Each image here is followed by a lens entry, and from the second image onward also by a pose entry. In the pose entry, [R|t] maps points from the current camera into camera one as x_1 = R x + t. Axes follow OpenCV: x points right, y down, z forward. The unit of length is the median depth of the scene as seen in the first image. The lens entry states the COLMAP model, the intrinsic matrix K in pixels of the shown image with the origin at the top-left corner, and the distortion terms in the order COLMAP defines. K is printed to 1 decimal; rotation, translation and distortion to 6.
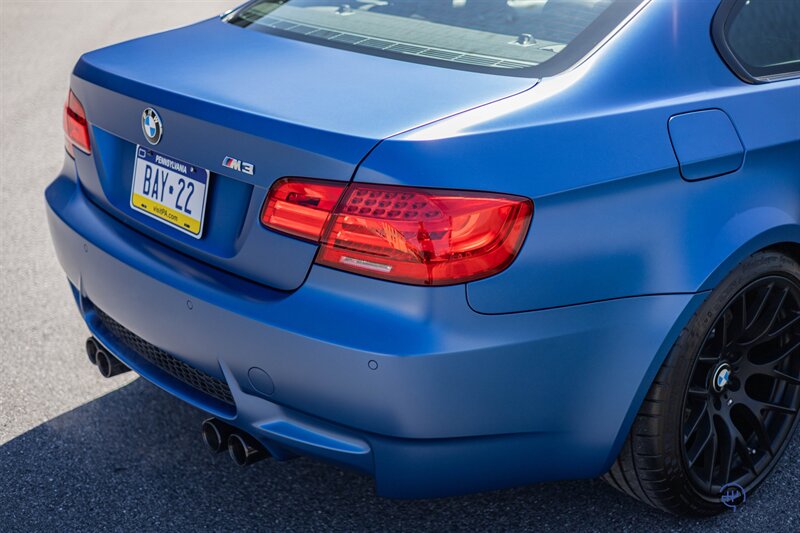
lens RADIAL K [[1119.5, 0, 400.2], [0, 1119.5, 266.7], [0, 0, 1]] dist [0.021431, 0.000000]
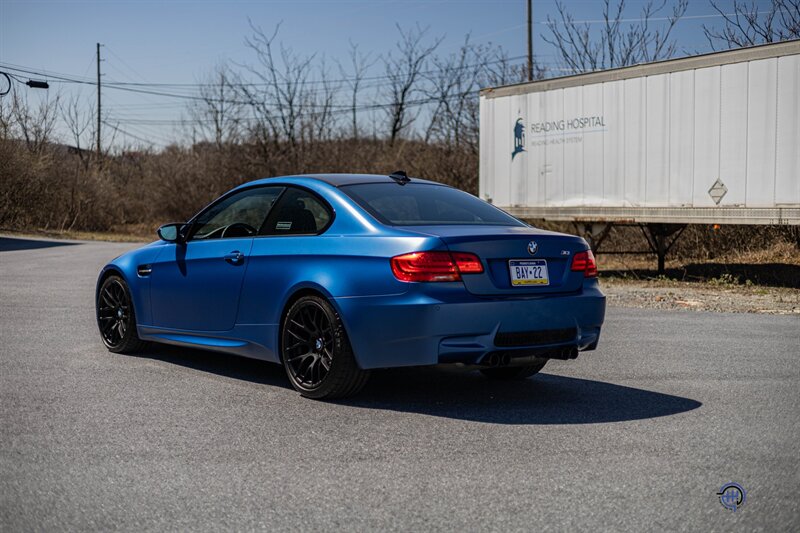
lens RADIAL K [[1119.5, 0, 398.3], [0, 1119.5, 267.5], [0, 0, 1]] dist [0.021431, 0.000000]
pose [[0.035767, -0.032791, 0.998822, -2.927586], [0.336188, 0.941606, 0.018874, -0.239710], [-0.941115, 0.335117, 0.044702, 1.189826]]
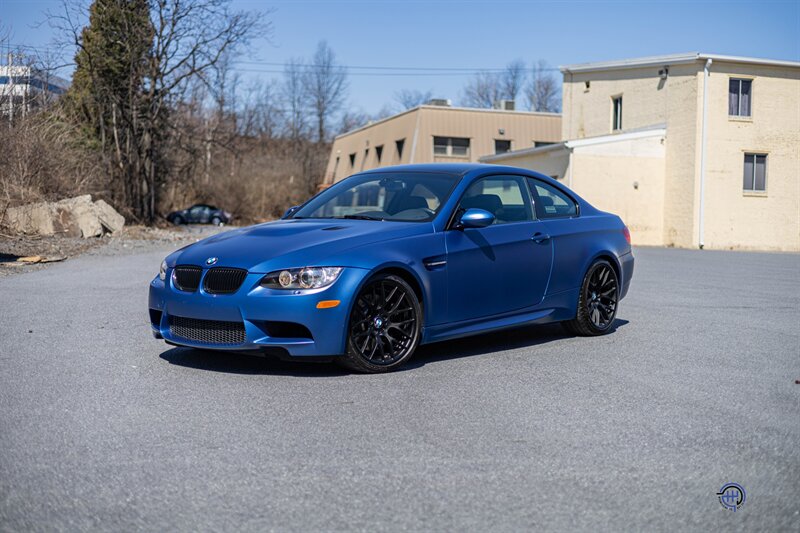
lens RADIAL K [[1119.5, 0, 400.2], [0, 1119.5, 269.0], [0, 0, 1]] dist [0.021431, 0.000000]
pose [[-0.982065, 0.007948, -0.188374, 1.225119], [-0.068572, 0.915633, 0.396123, -1.621479], [0.175630, 0.401936, -0.898667, 4.836243]]
